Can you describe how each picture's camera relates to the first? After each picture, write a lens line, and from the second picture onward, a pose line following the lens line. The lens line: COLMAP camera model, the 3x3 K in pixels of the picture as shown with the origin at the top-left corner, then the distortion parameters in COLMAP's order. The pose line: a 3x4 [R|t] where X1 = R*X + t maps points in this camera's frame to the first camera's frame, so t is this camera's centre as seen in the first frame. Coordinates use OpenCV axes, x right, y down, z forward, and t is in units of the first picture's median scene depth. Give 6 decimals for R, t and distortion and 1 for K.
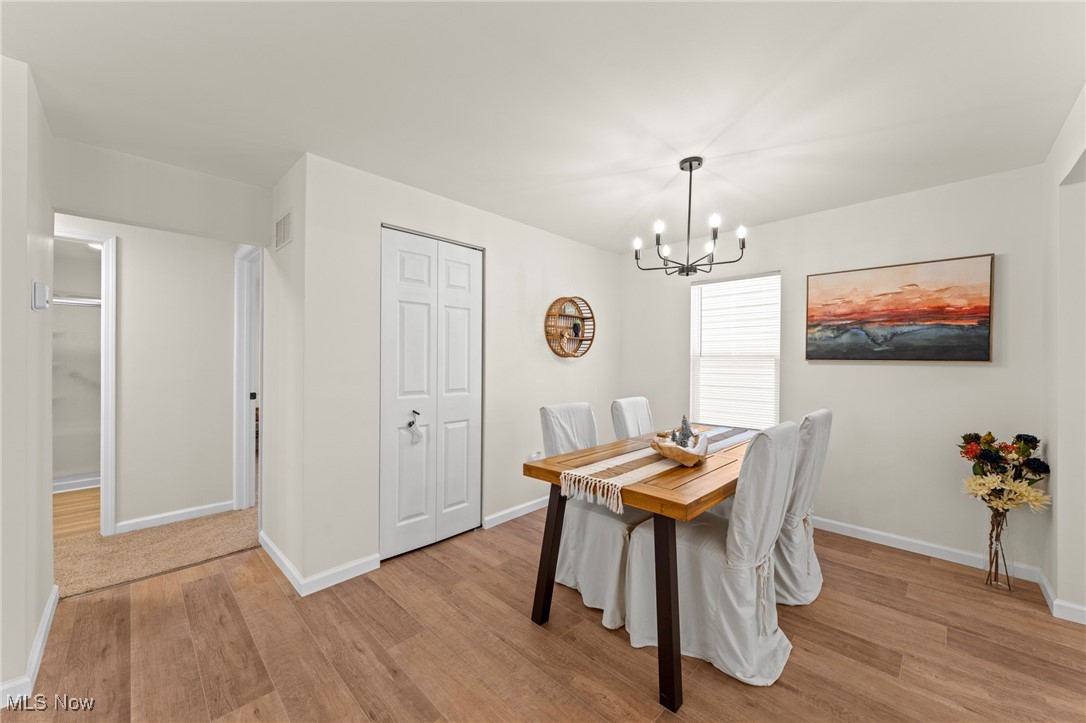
lens RADIAL K [[414.9, 0, 536.5], [0, 414.9, 360.0], [0, 0, 1]] dist [-0.003503, 0.001371]
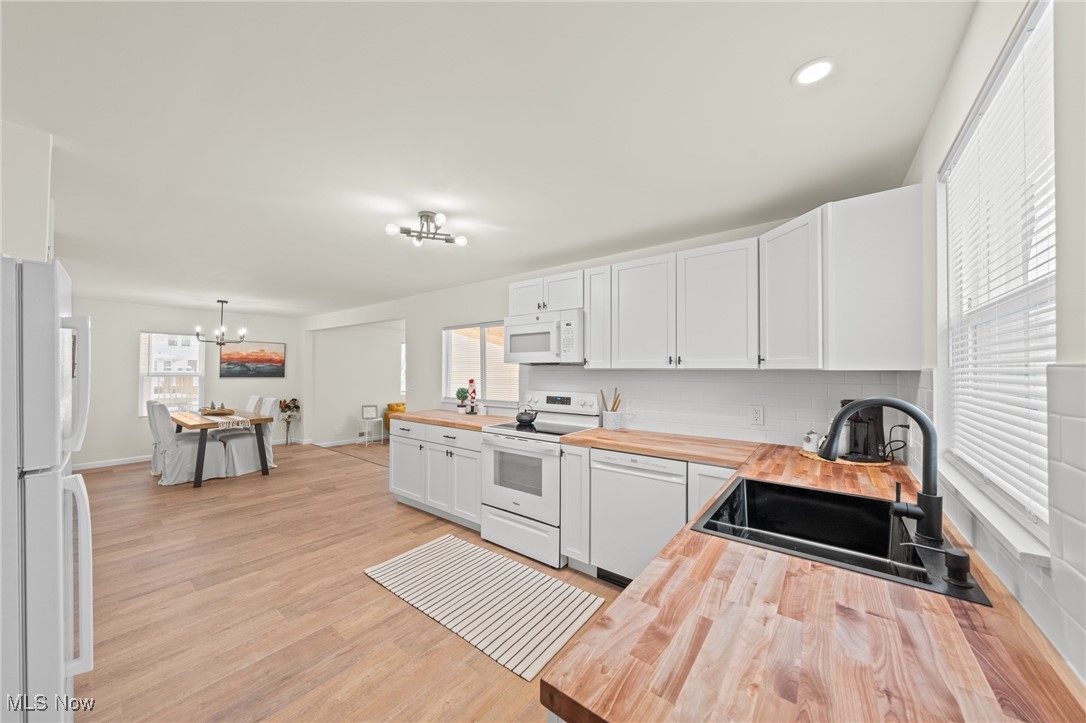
lens RADIAL K [[372.2, 0, 539.6], [0, 372.2, 366.5], [0, 0, 1]] dist [-0.002816, 0.000719]
pose [[-0.116682, 0.007030, 0.993144, -1.900762], [-0.005438, 0.999955, -0.007717, -0.065013], [-0.993154, -0.006301, -0.116639, -0.593546]]
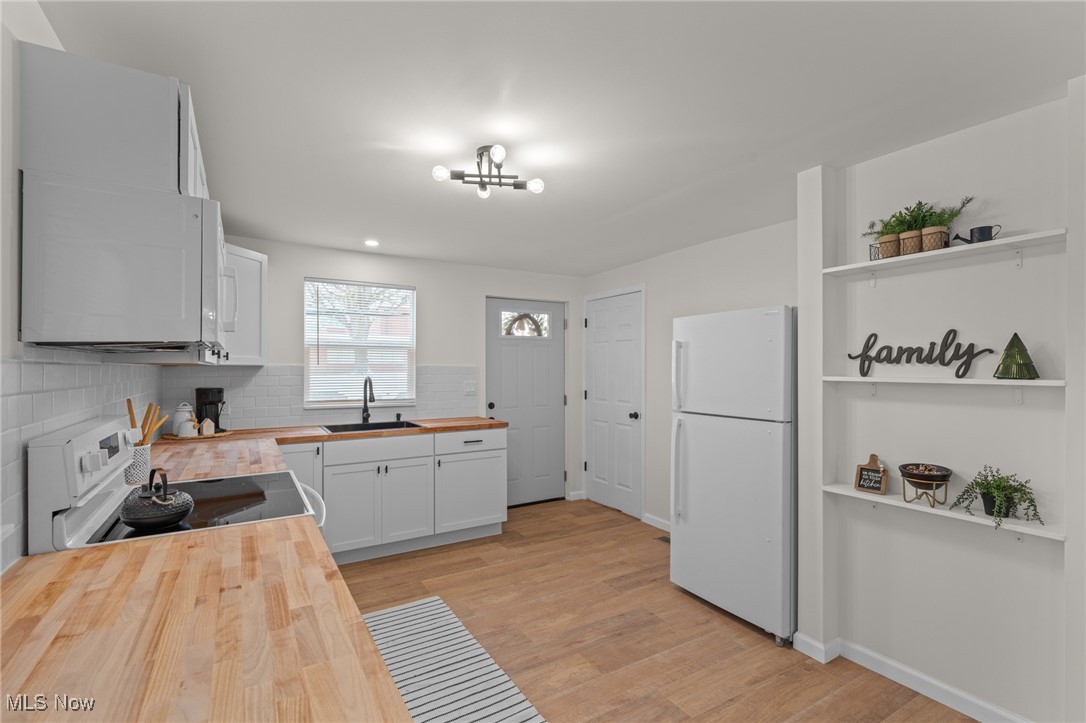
lens RADIAL K [[489.5, 0, 542.0], [0, 489.5, 369.1], [0, 0, 1]] dist [0.002822, -0.000881]
pose [[-0.238050, -0.002328, -0.971250, -0.177842], [0.000525, 0.999997, -0.002525, -0.053513], [0.971253, -0.001111, -0.238048, -0.140068]]
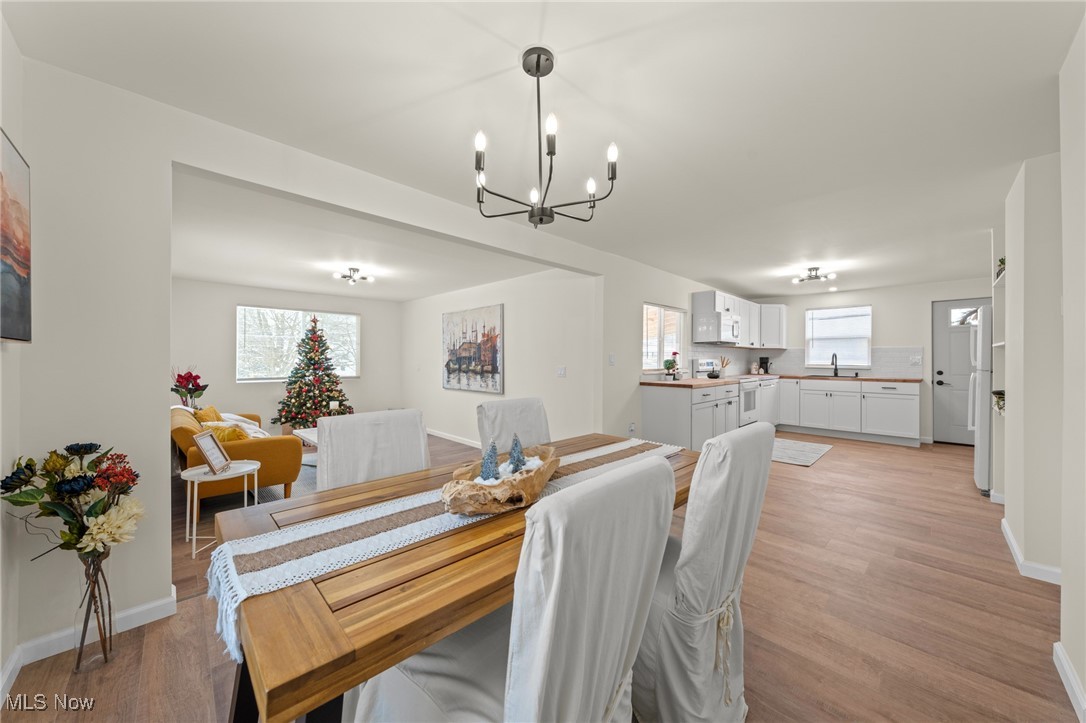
lens RADIAL K [[389.1, 0, 535.2], [0, 389.1, 357.9], [0, 0, 1]] dist [-0.003000, -0.000833]
pose [[-0.999647, -0.008406, 0.025218, 0.326135], [-0.008477, 0.999960, -0.002719, 0.019978], [-0.025195, -0.002932, -0.999678, 1.501156]]
